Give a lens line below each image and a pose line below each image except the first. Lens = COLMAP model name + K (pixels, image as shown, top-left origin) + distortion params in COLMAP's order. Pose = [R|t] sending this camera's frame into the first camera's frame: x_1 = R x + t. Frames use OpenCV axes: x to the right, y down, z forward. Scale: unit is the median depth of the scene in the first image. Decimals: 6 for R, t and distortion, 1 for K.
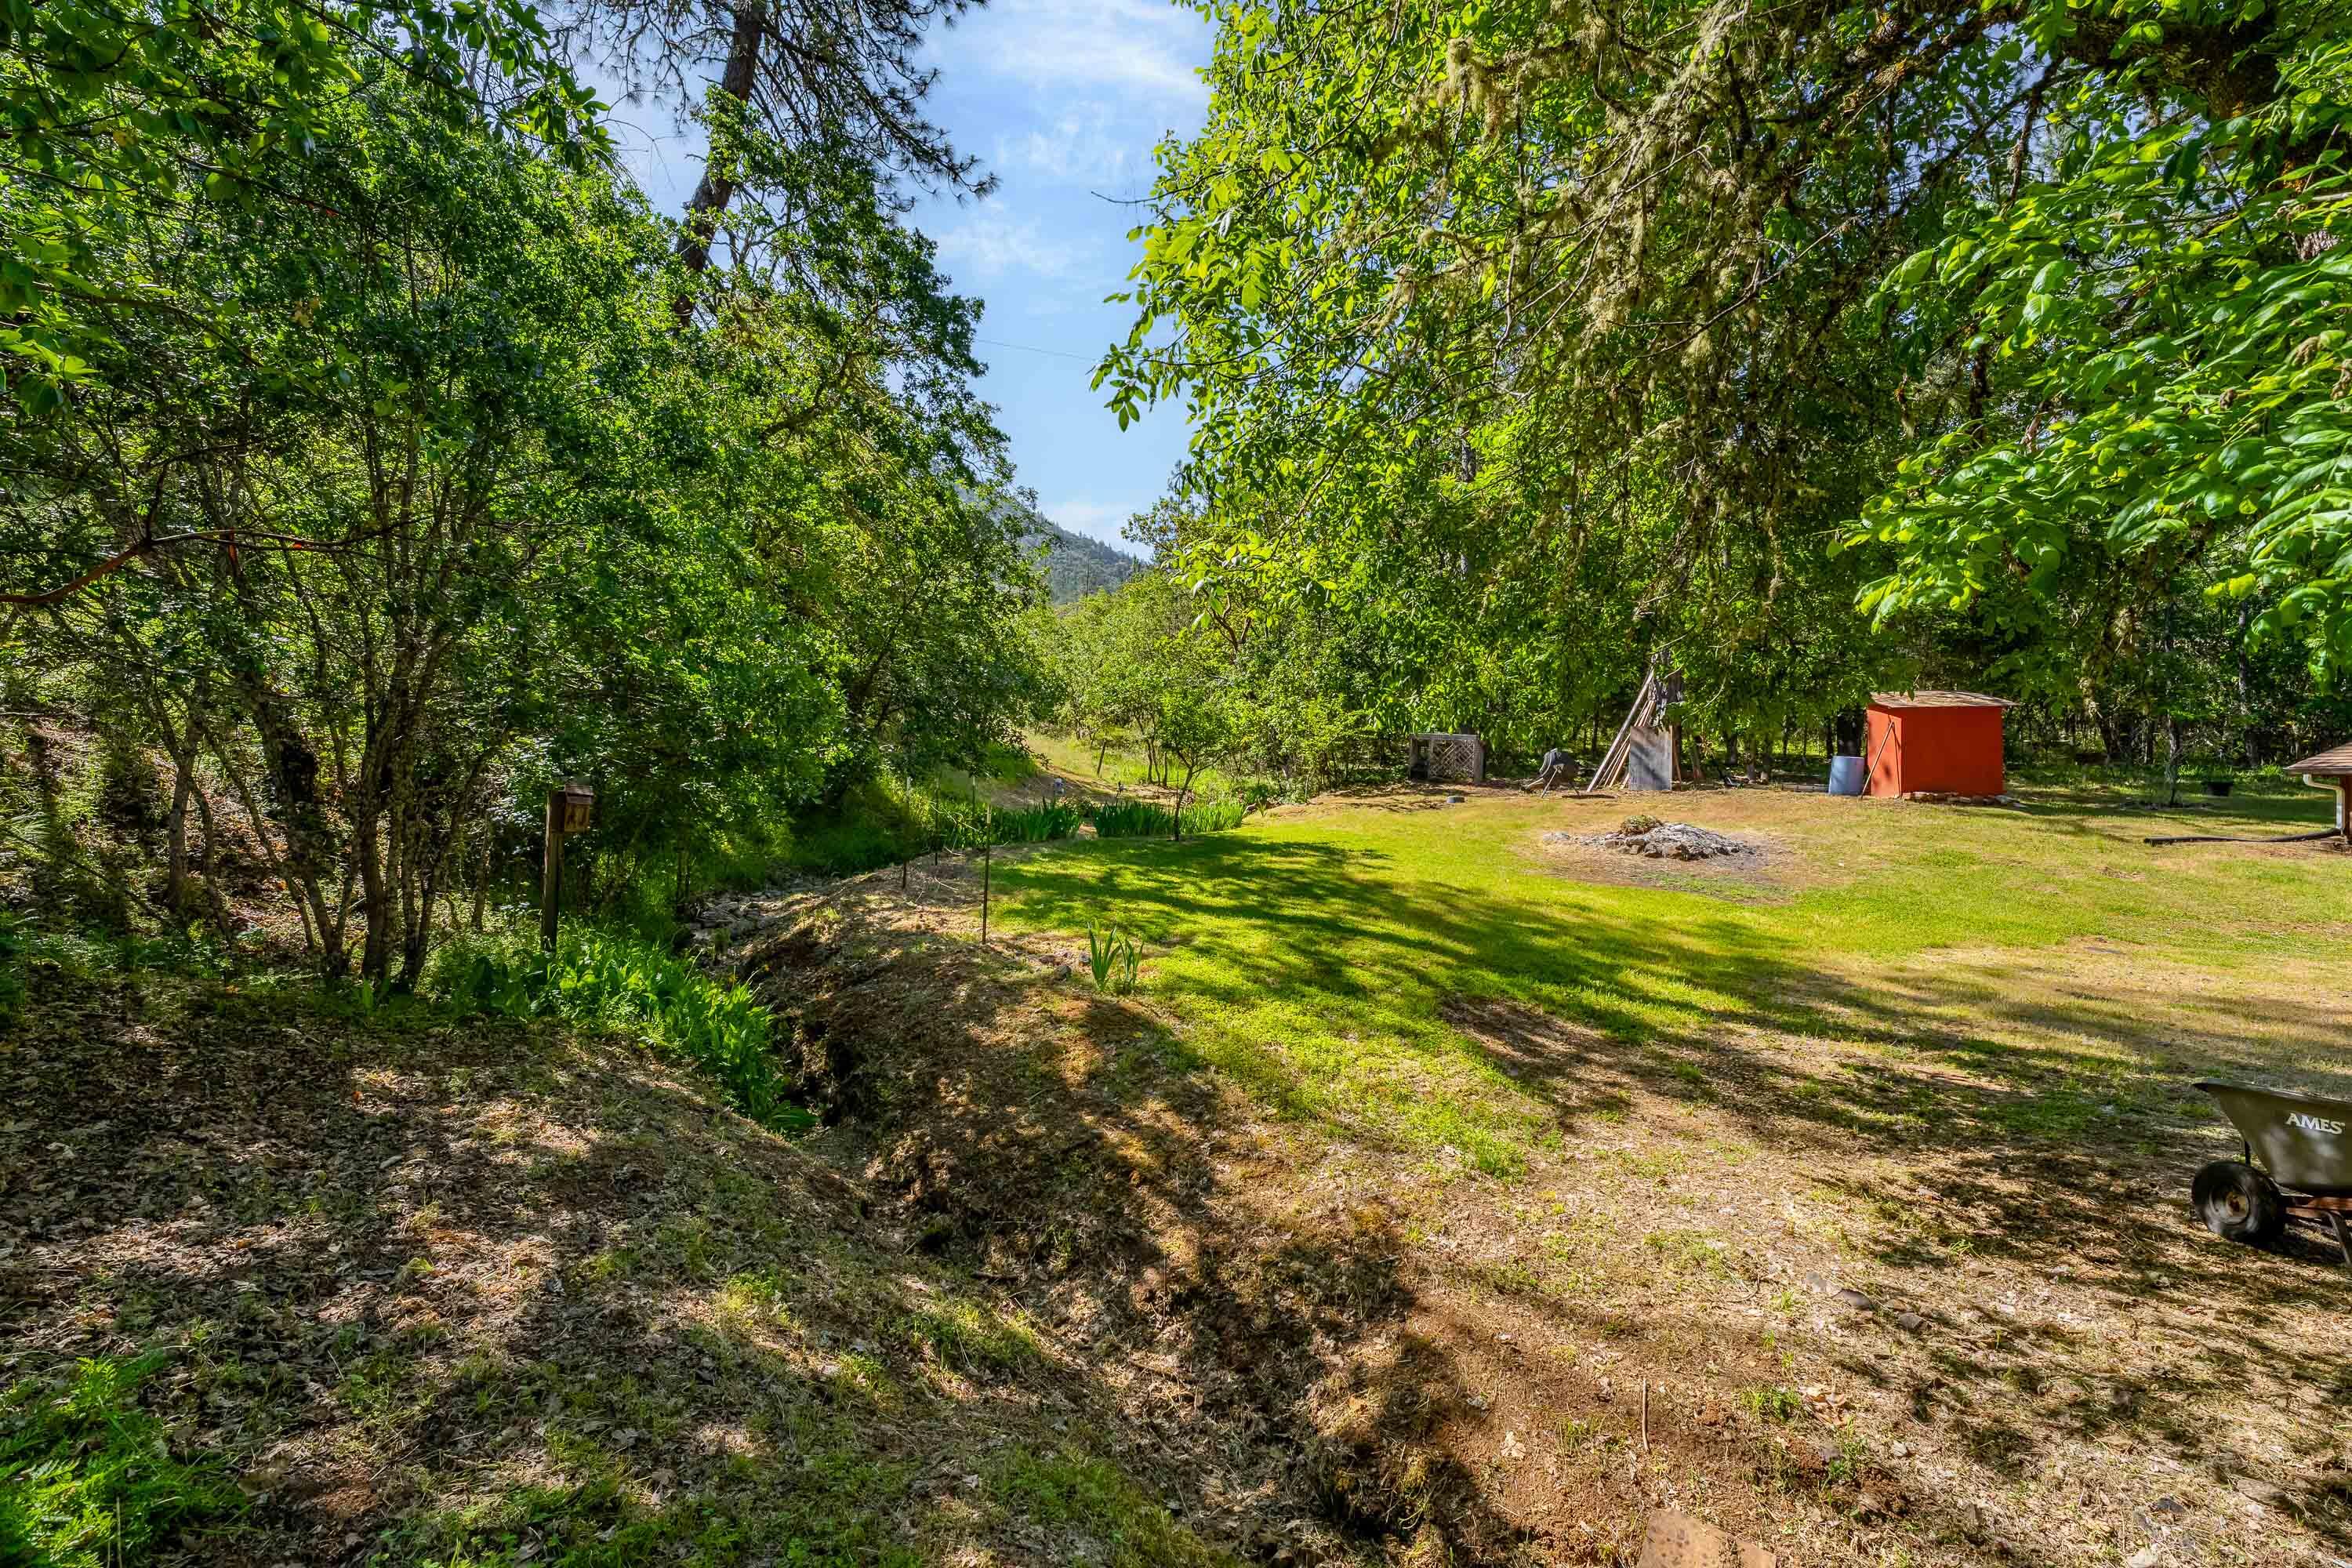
lens RADIAL K [[935.3, 0, 1176.0], [0, 935.3, 784.0], [0, 0, 1]] dist [0.000627, -0.000144]
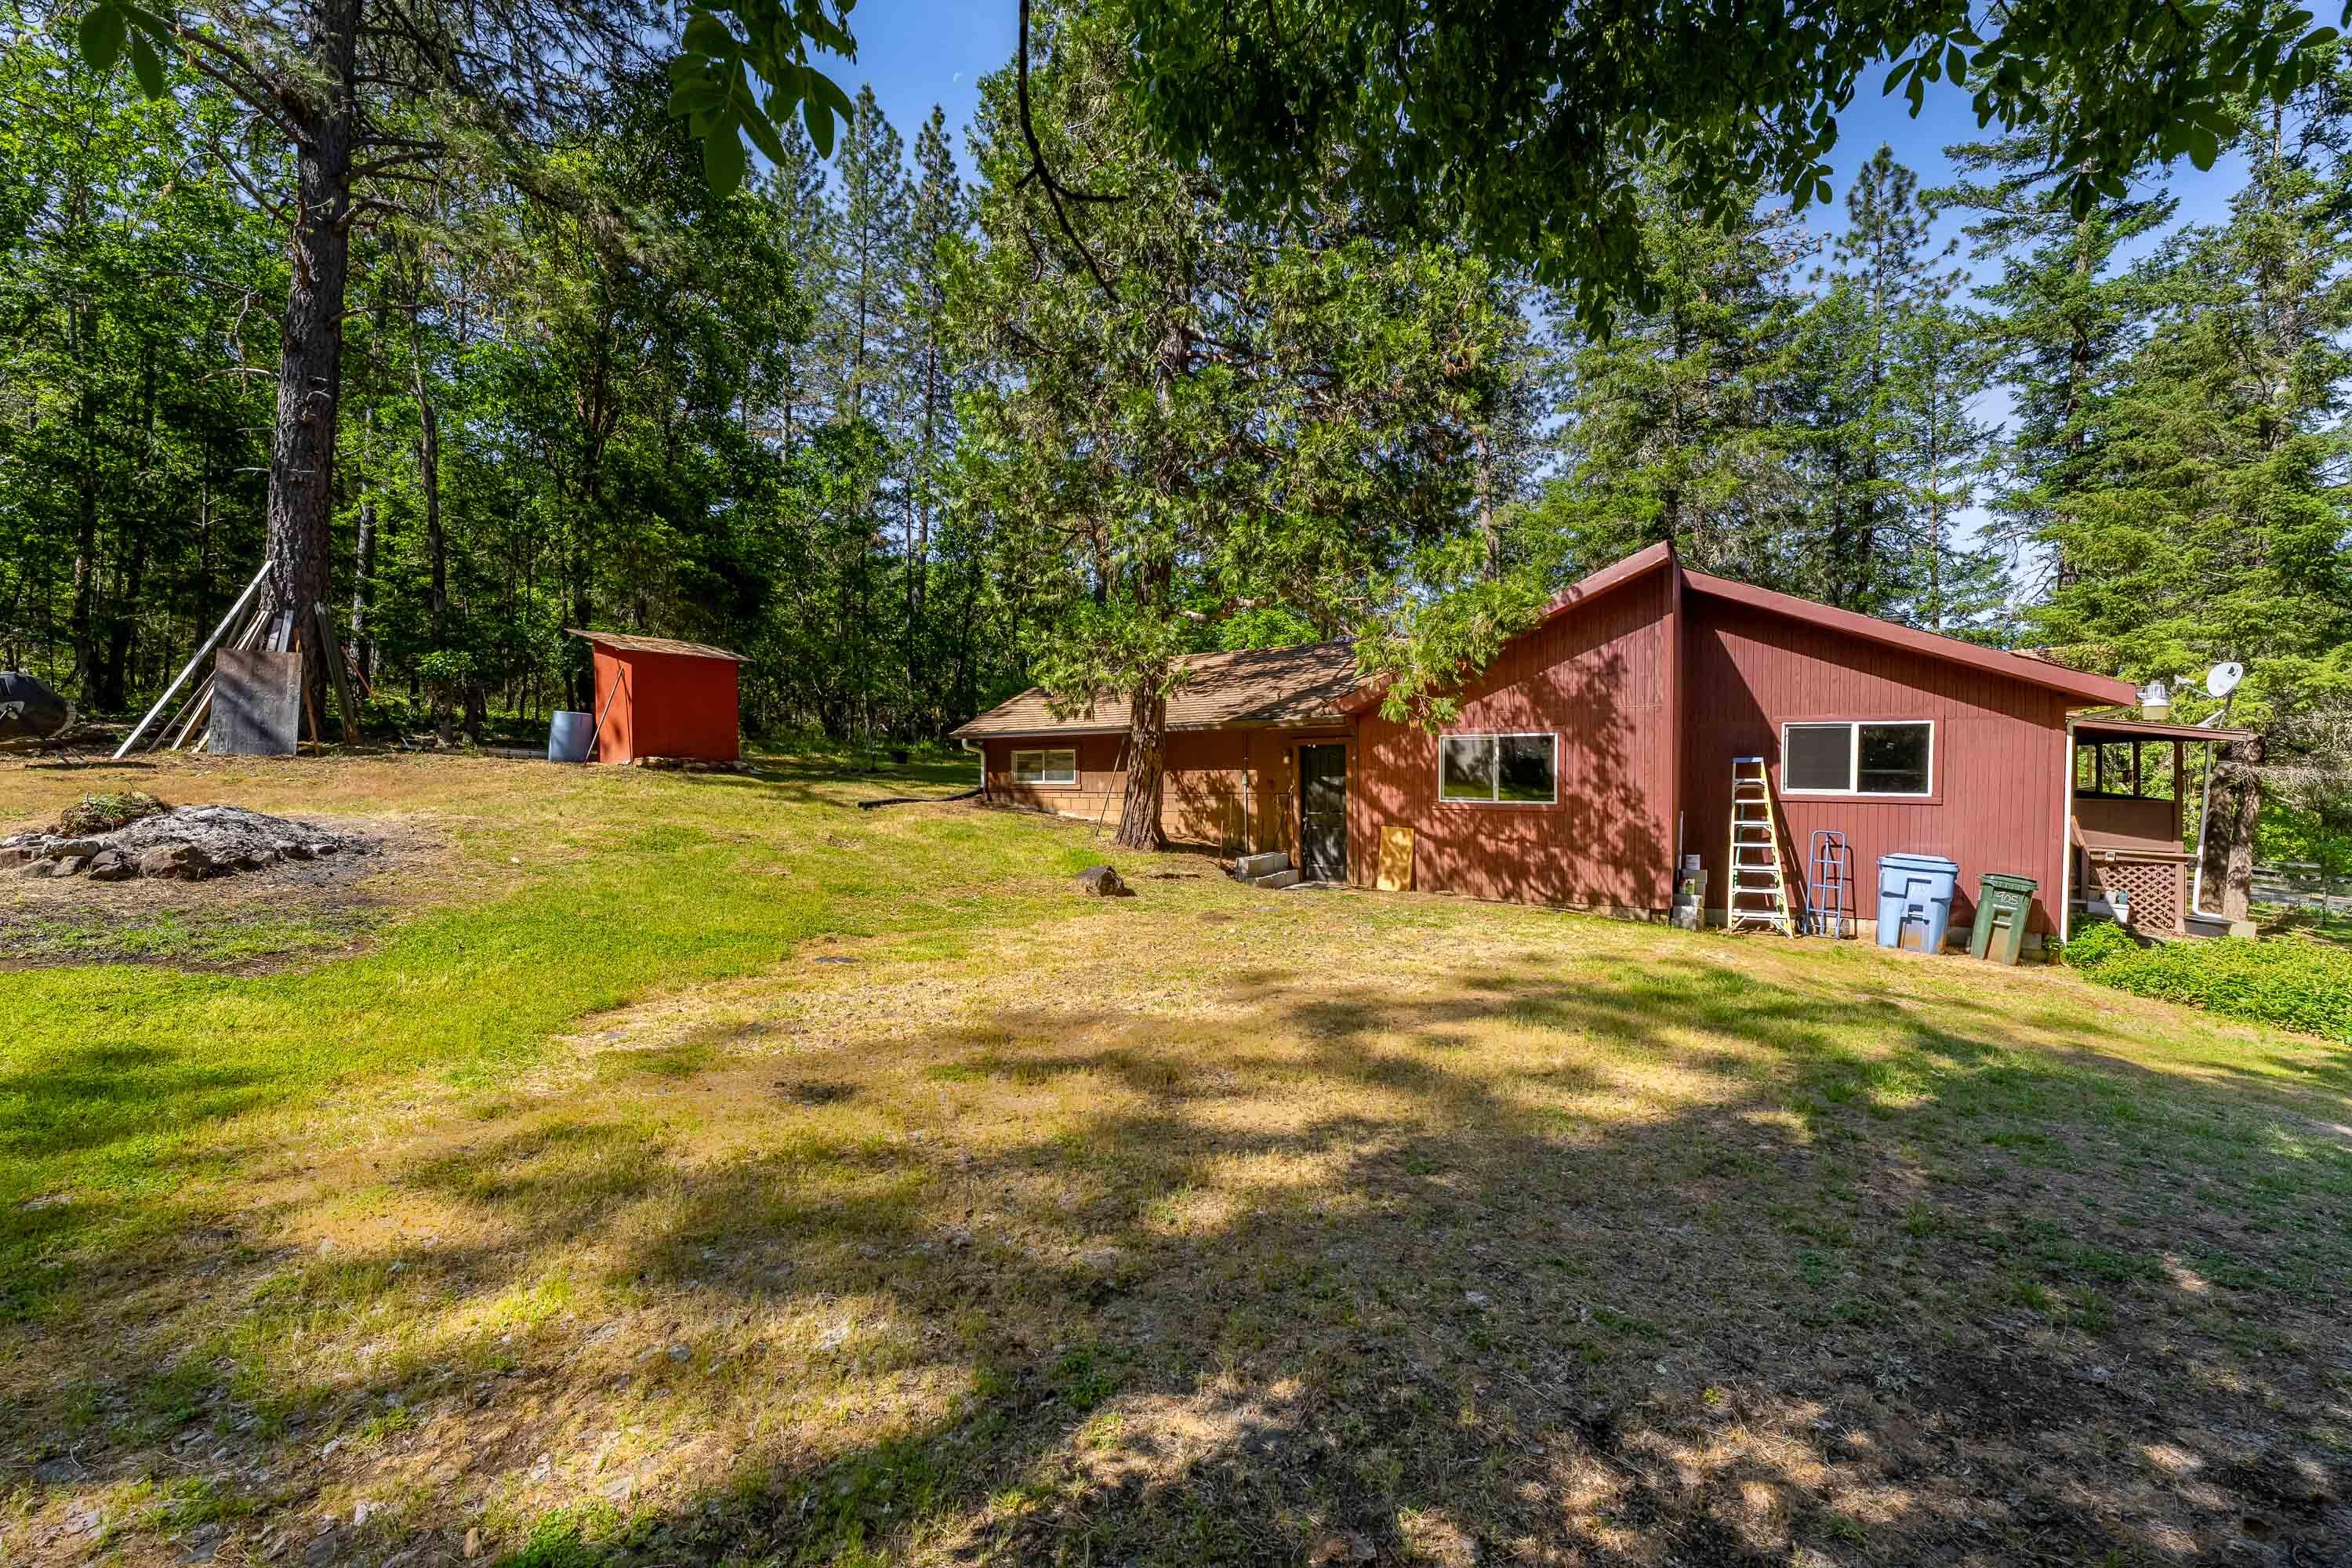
lens RADIAL K [[923.5, 0, 1176.0], [0, 923.5, 784.0], [0, 0, 1]] dist [-0.000792, -0.000132]
pose [[0.408576, -0.017758, 0.912551, 0.254846], [0.002721, 0.999830, 0.018238, 0.019272], [-0.912720, -0.004969, 0.408555, 0.264311]]
